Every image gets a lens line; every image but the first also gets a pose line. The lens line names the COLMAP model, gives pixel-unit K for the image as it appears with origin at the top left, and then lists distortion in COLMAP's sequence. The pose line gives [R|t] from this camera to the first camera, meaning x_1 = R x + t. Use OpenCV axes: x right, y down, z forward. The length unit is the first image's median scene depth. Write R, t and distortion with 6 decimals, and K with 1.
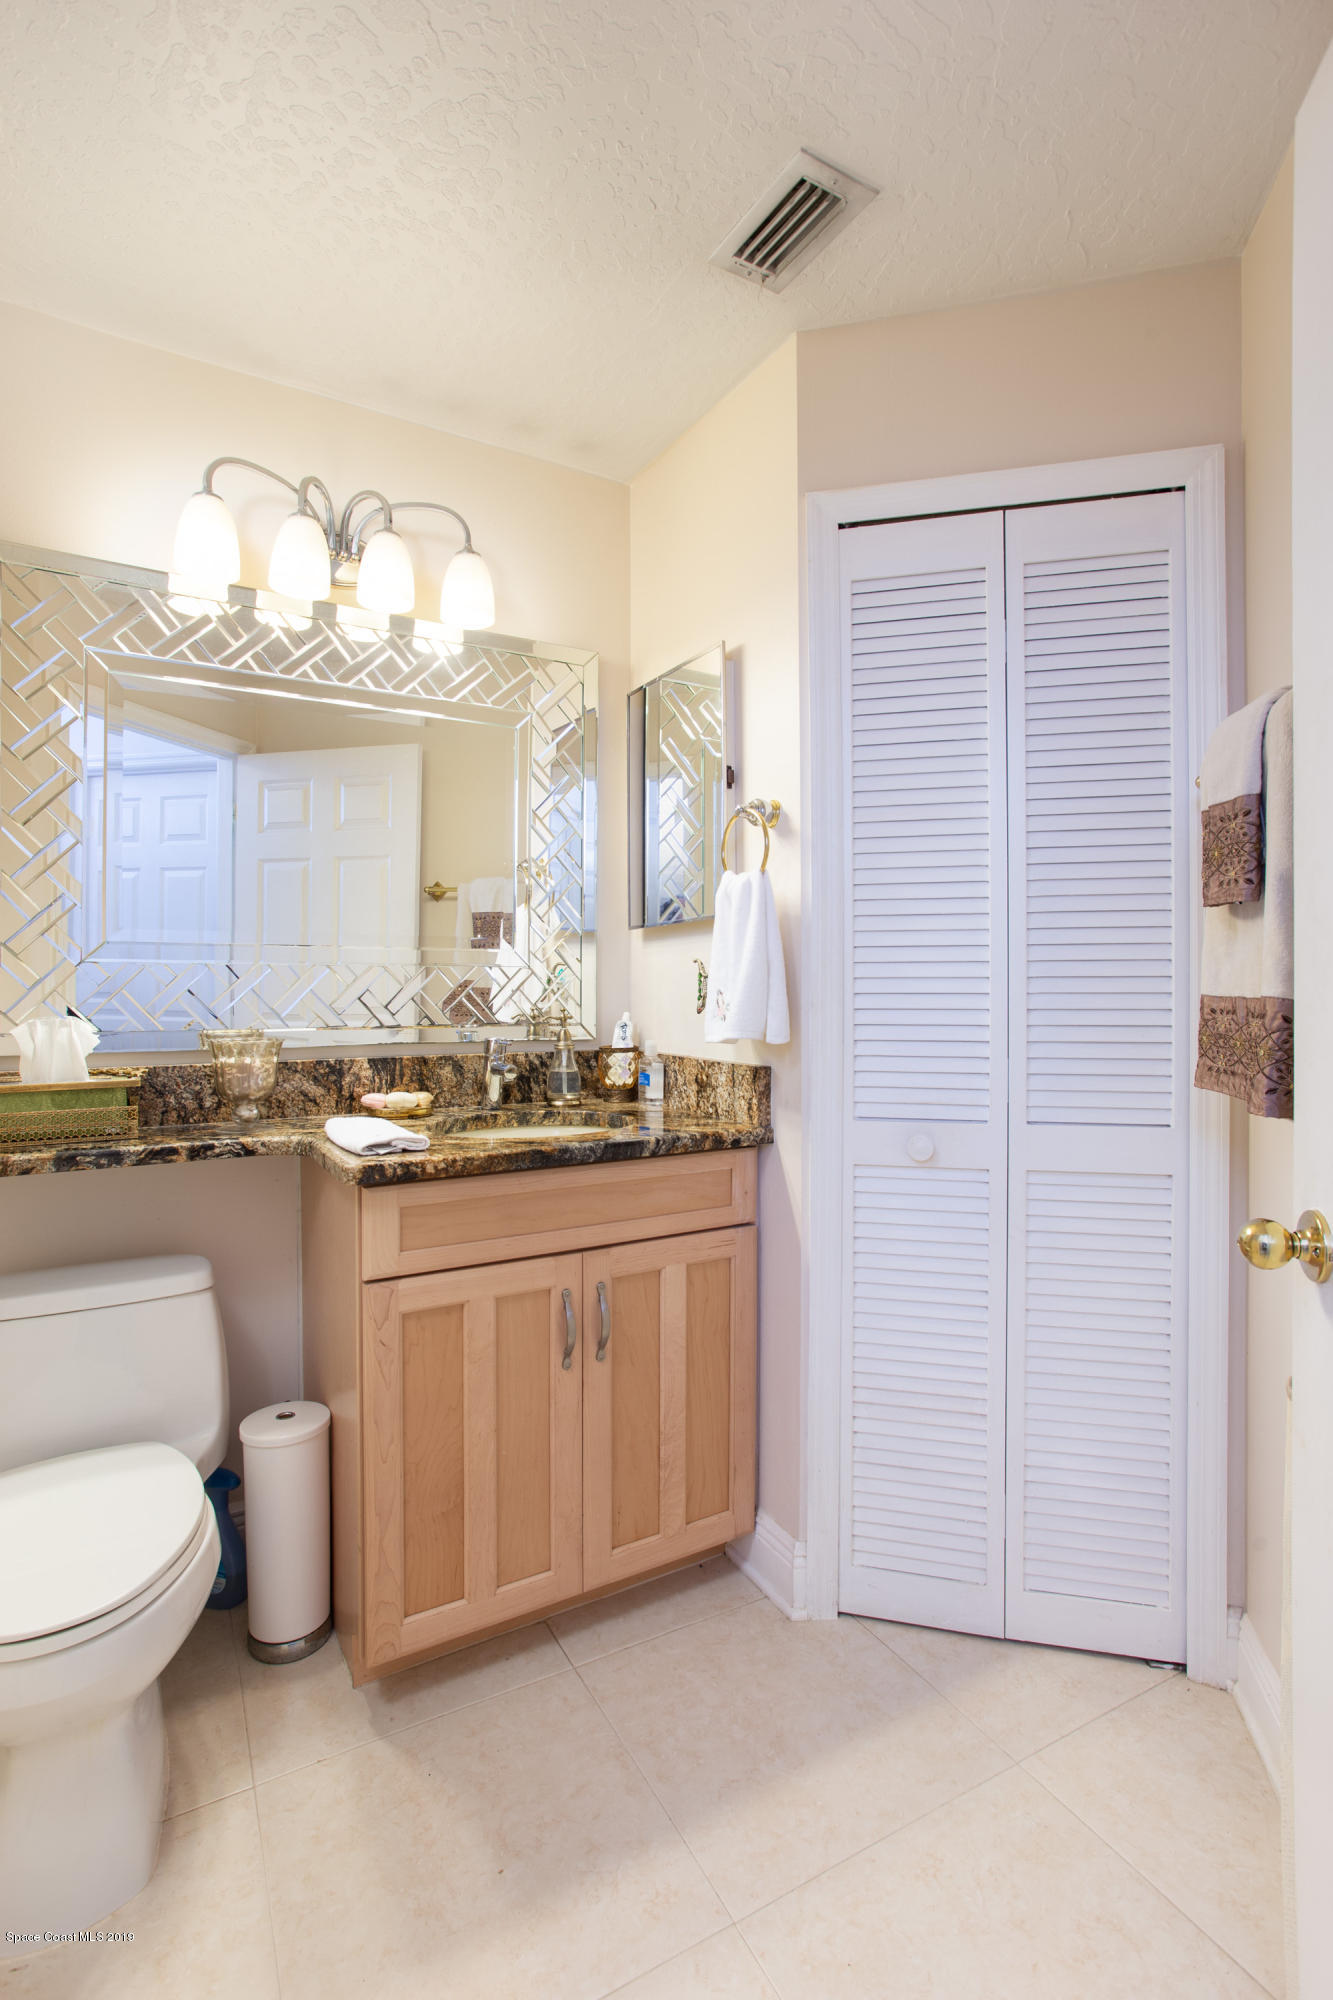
lens RADIAL K [[983.5, 0, 670.5], [0, 983.5, 990.1], [0, 0, 1]] dist [-0.054418, 0.023365]
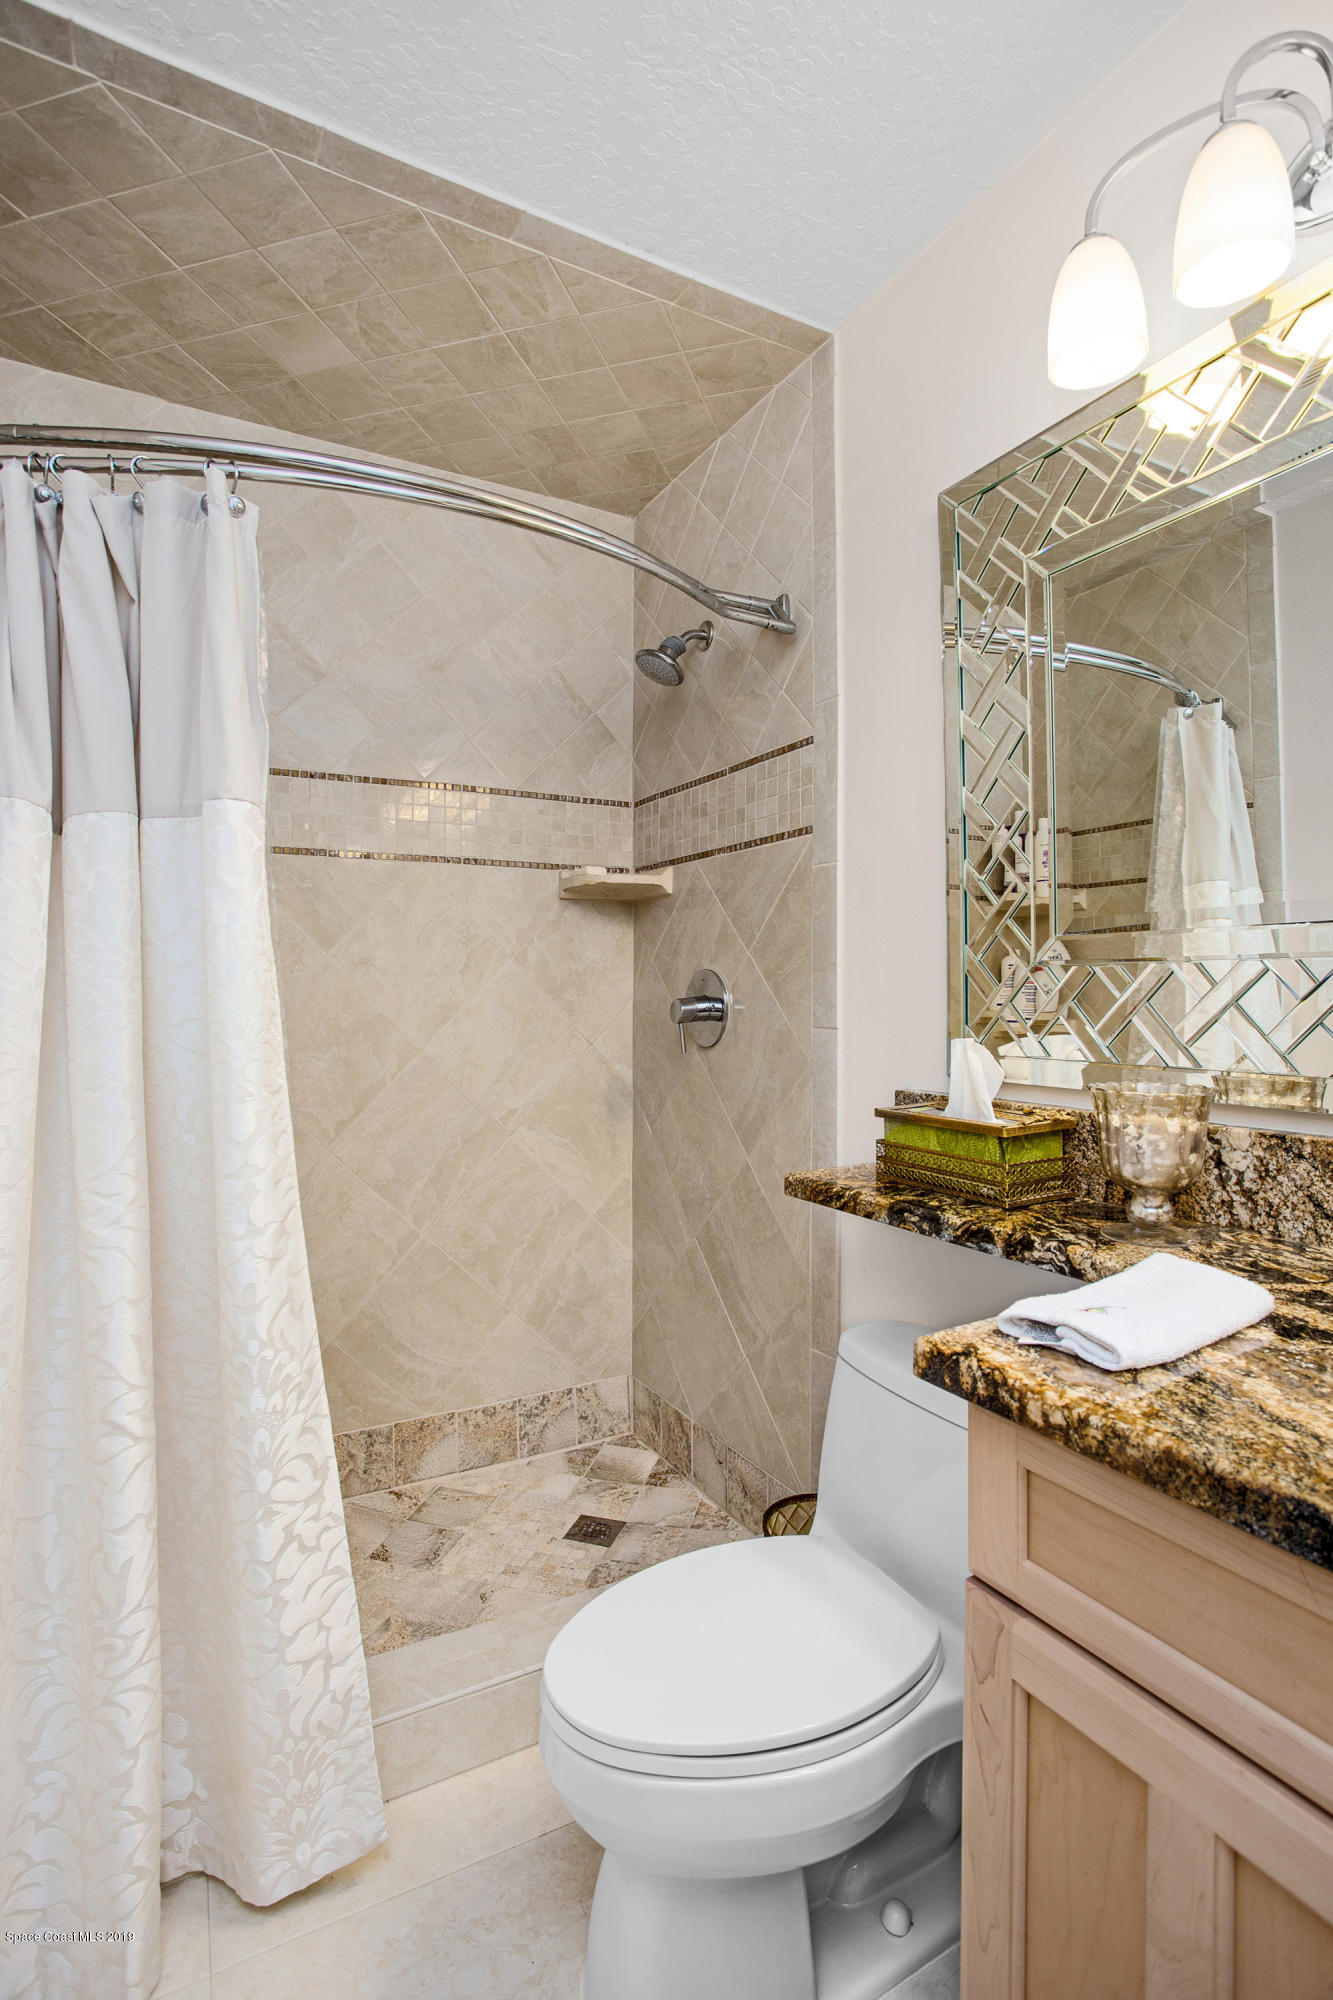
lens RADIAL K [[983.5, 0, 670.5], [0, 983.5, 990.1], [0, 0, 1]] dist [-0.054418, 0.023365]
pose [[-0.037709, -0.001196, -0.999288, 0.191764], [0.000671, 0.999999, -0.001222, -0.009362], [0.999289, -0.000717, -0.037708, 0.804576]]
